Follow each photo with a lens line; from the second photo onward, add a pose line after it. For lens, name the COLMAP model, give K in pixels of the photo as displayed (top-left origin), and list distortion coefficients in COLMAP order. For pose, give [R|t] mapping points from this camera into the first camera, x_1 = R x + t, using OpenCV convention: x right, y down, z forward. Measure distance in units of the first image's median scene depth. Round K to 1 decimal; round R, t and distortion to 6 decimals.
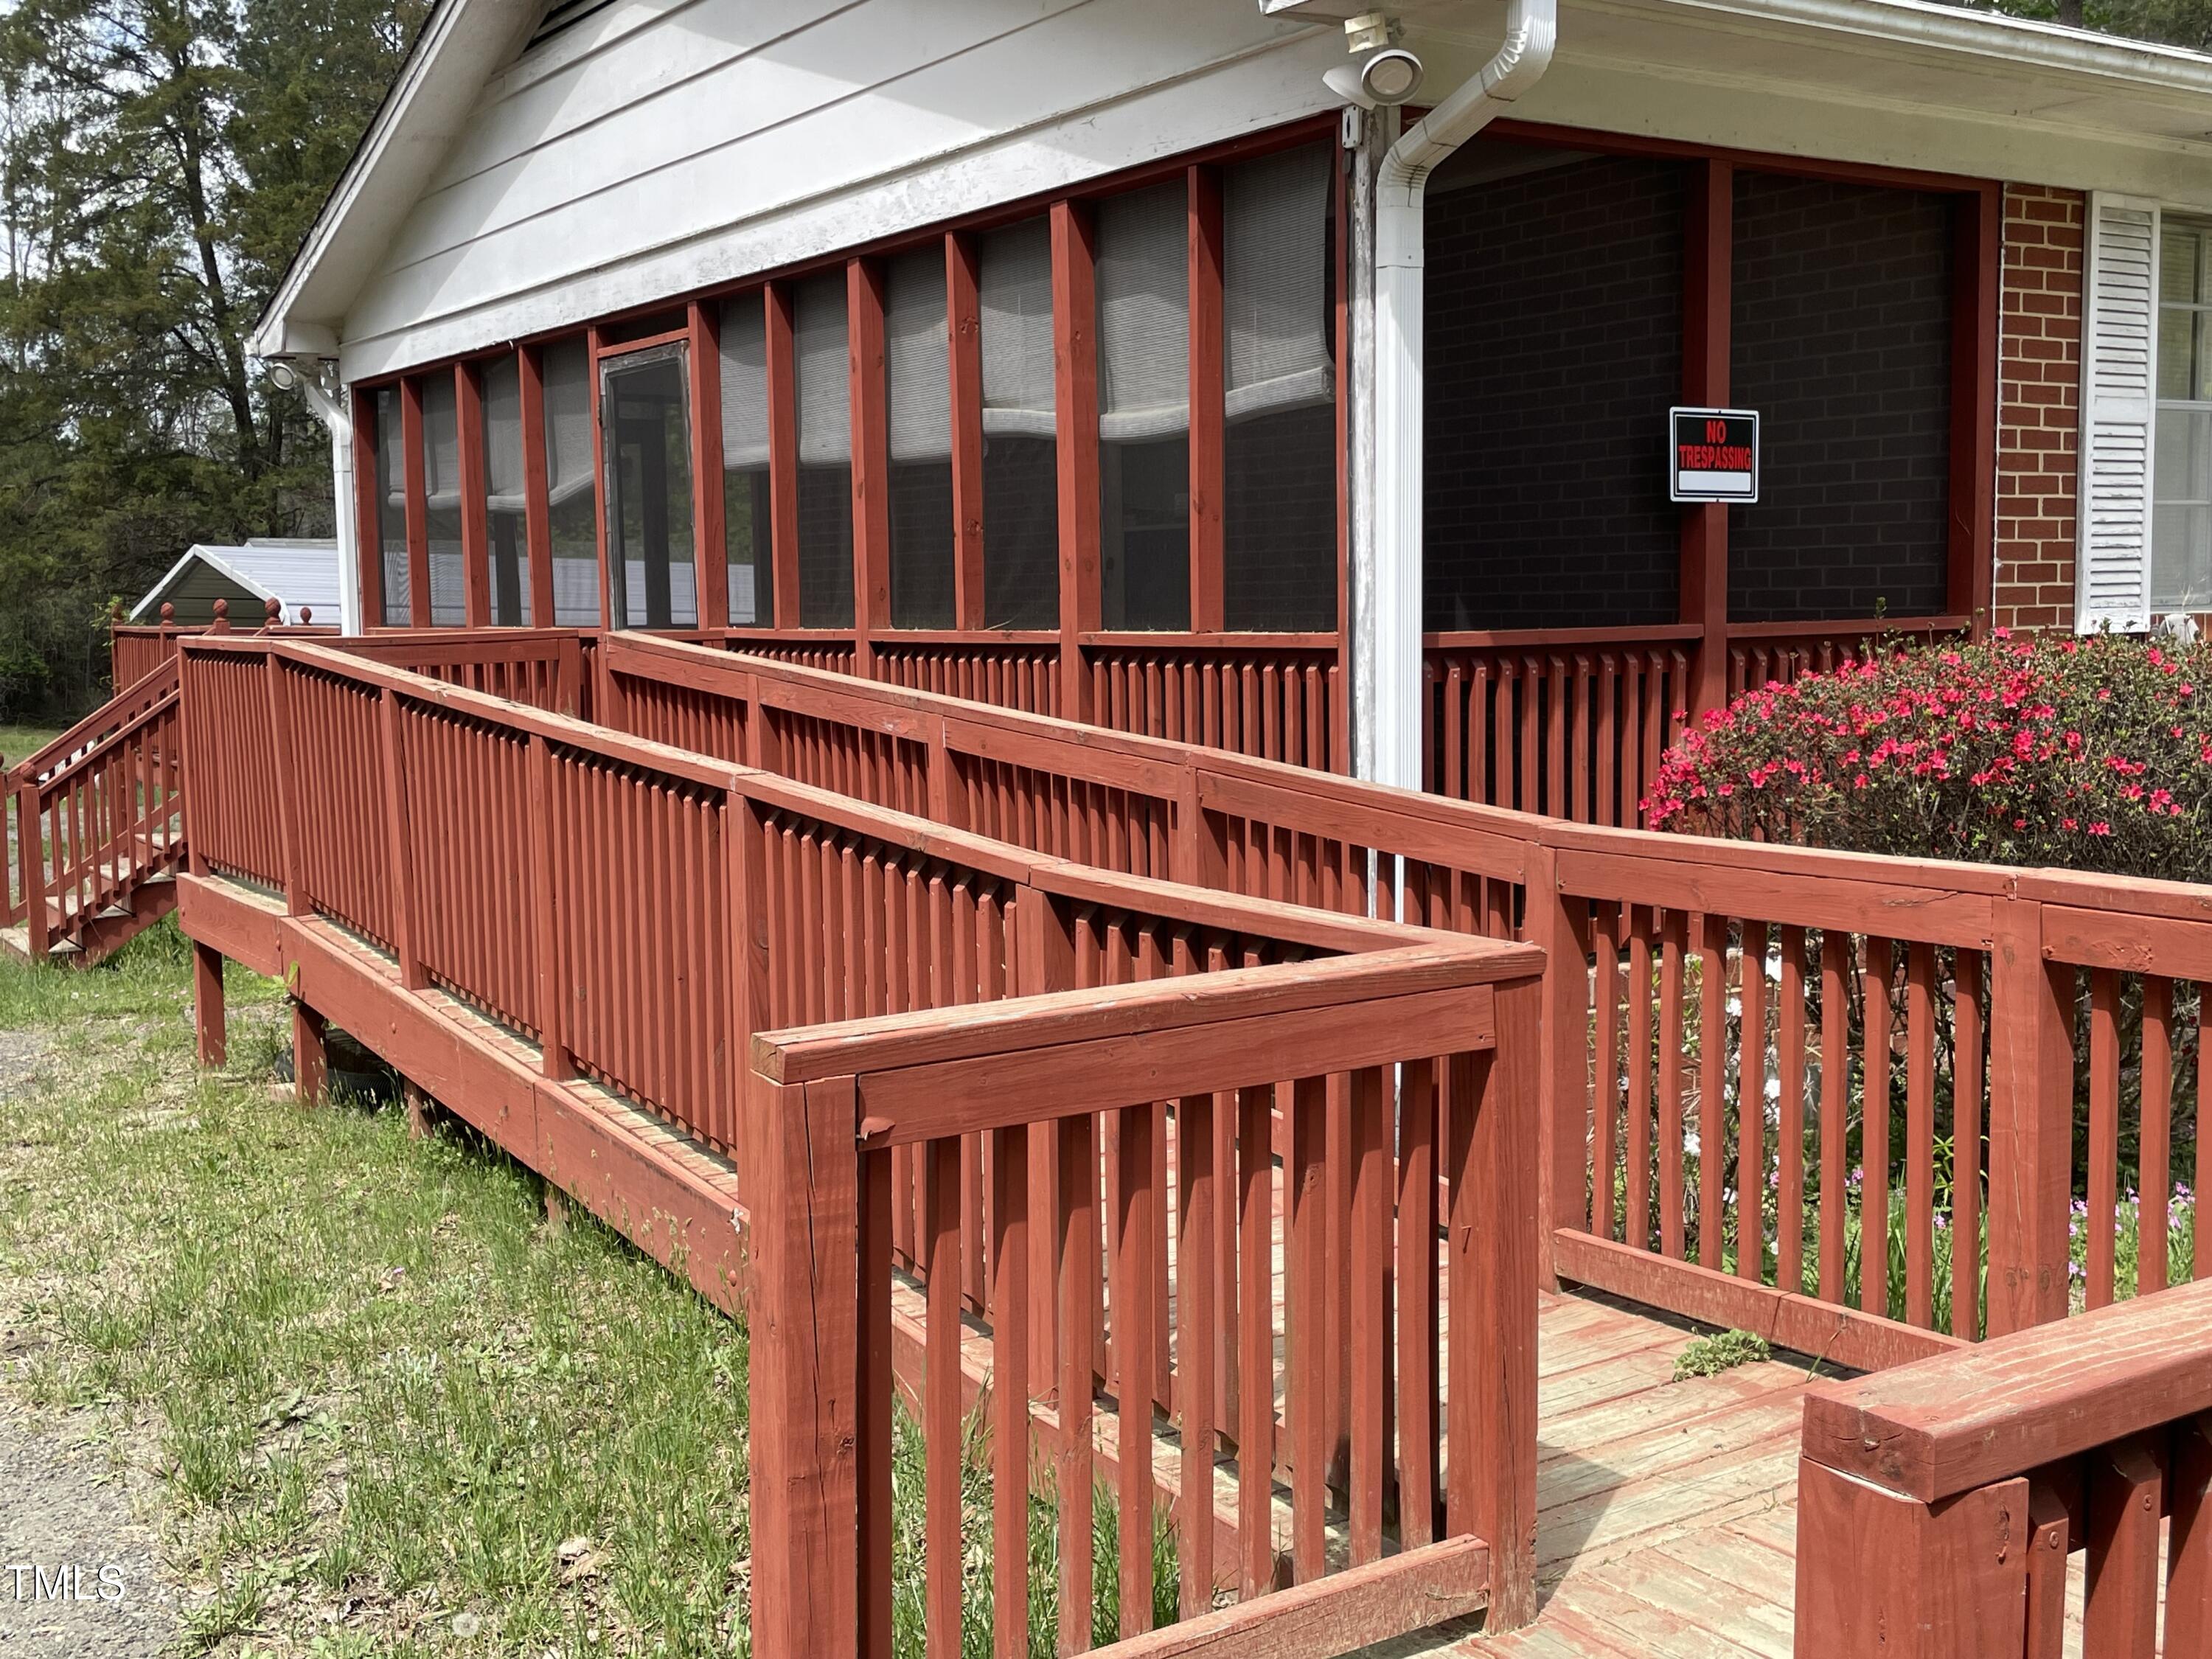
lens RADIAL K [[2433.0, 0, 1106.0], [0, 2433.0, 829.5], [0, 0, 1]] dist [0.015164, -0.000495]
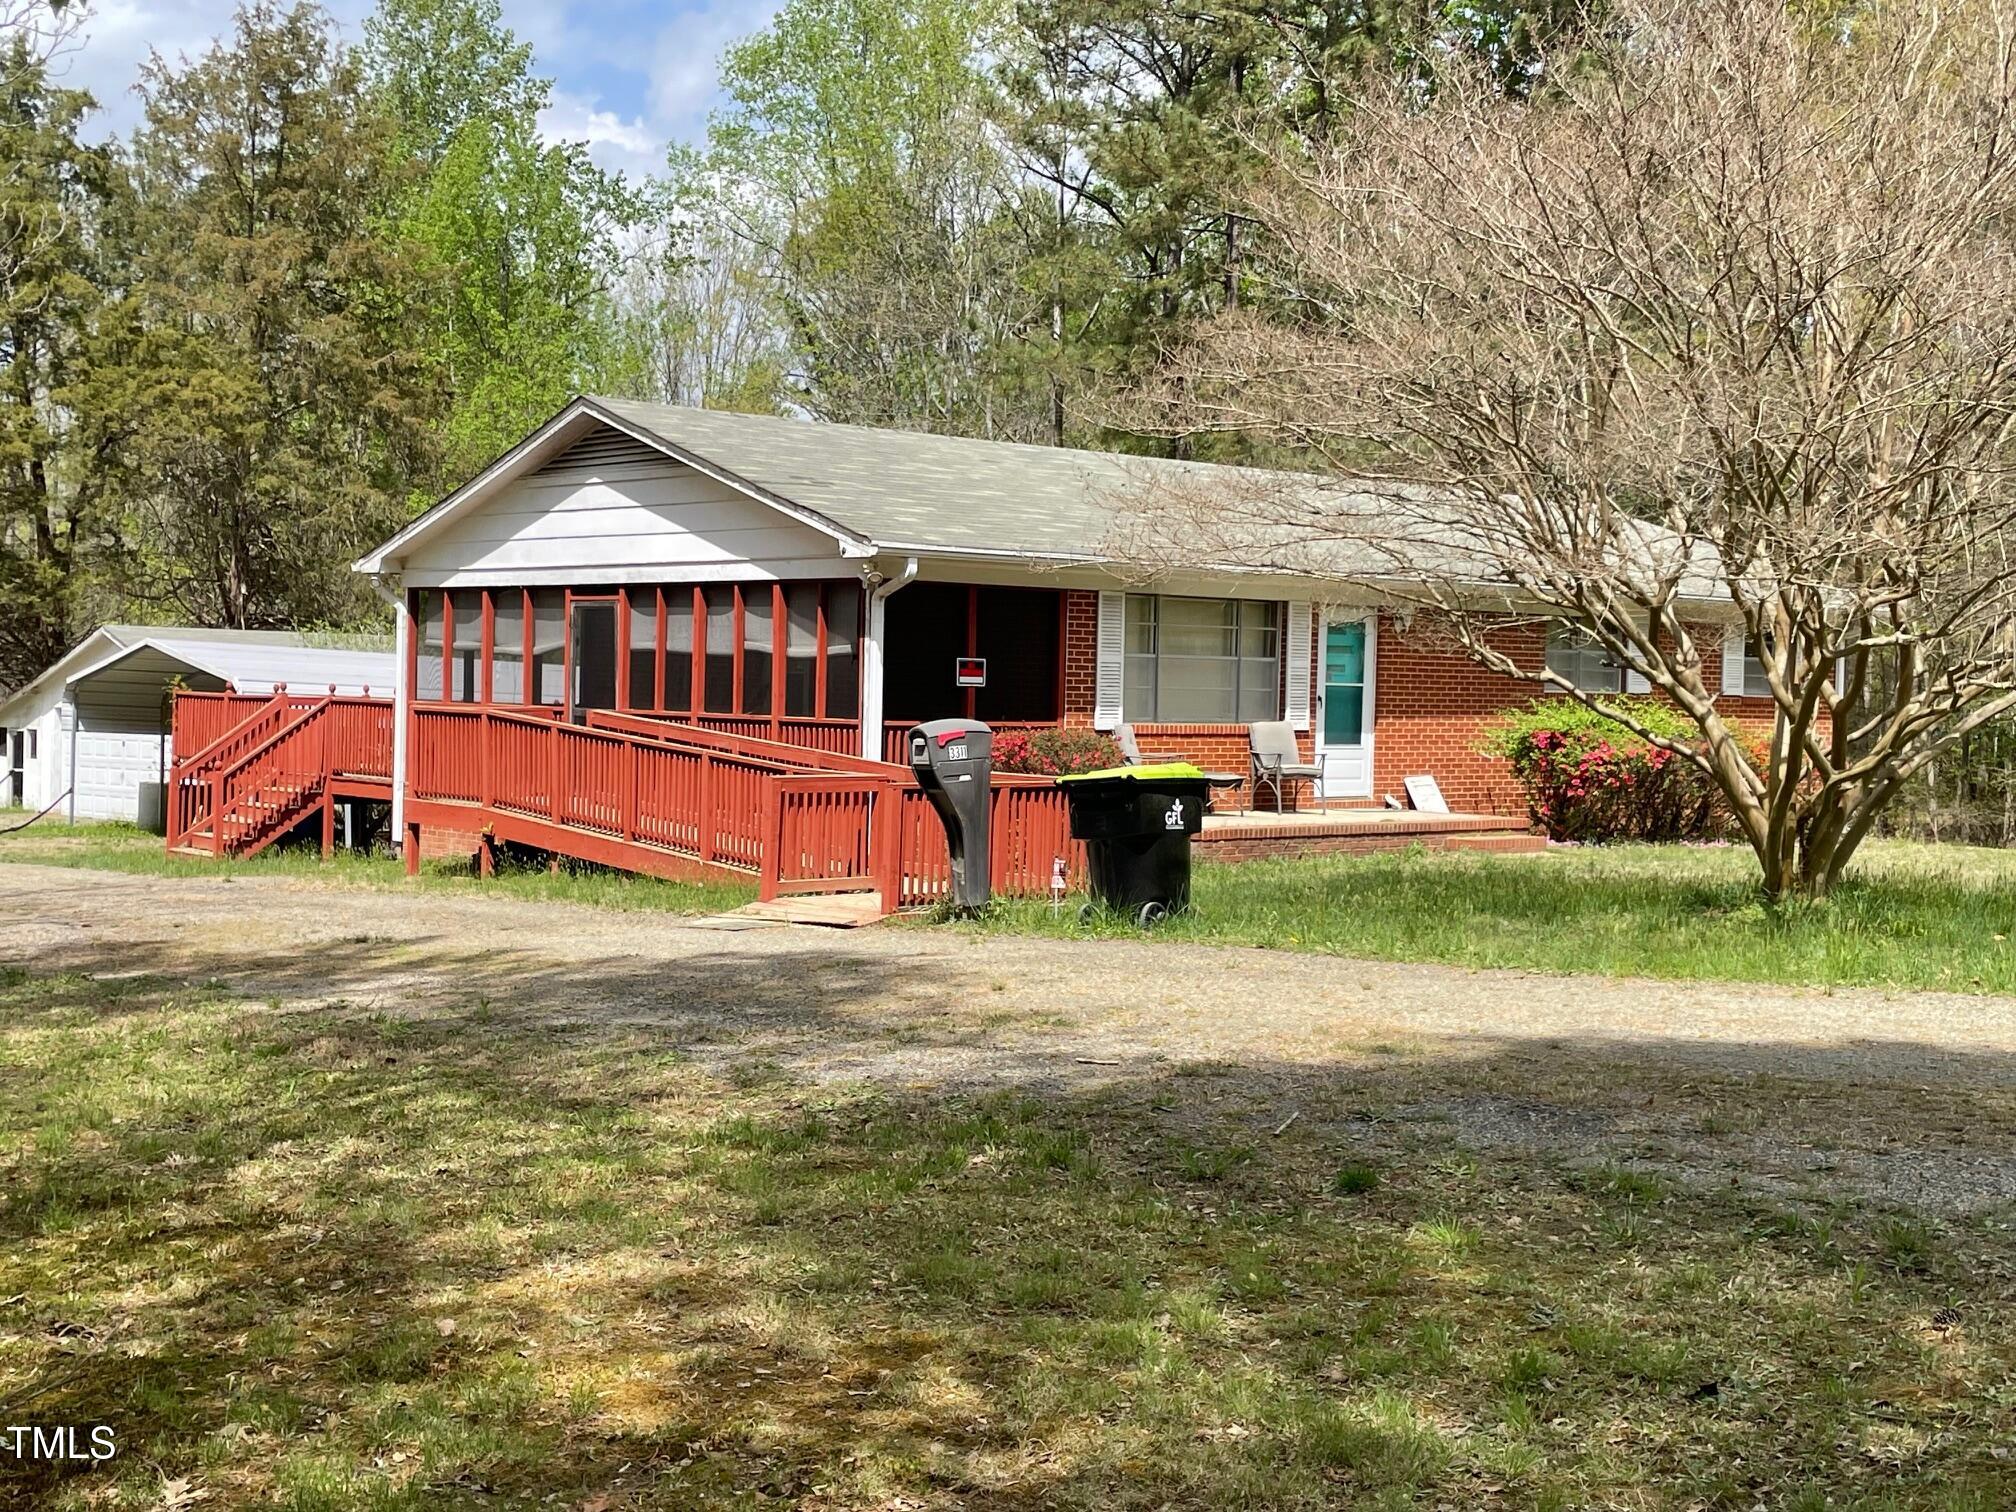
lens RADIAL K [[2217.4, 0, 1008.0], [0, 2217.4, 756.0], [0, 0, 1]] dist [0.015164, -0.000495]
pose [[0.987469, 0.033872, 0.154138, -0.158646], [-0.023990, 0.997563, -0.065522, 0.151844], [-0.155981, 0.061003, 0.985874, -1.890521]]
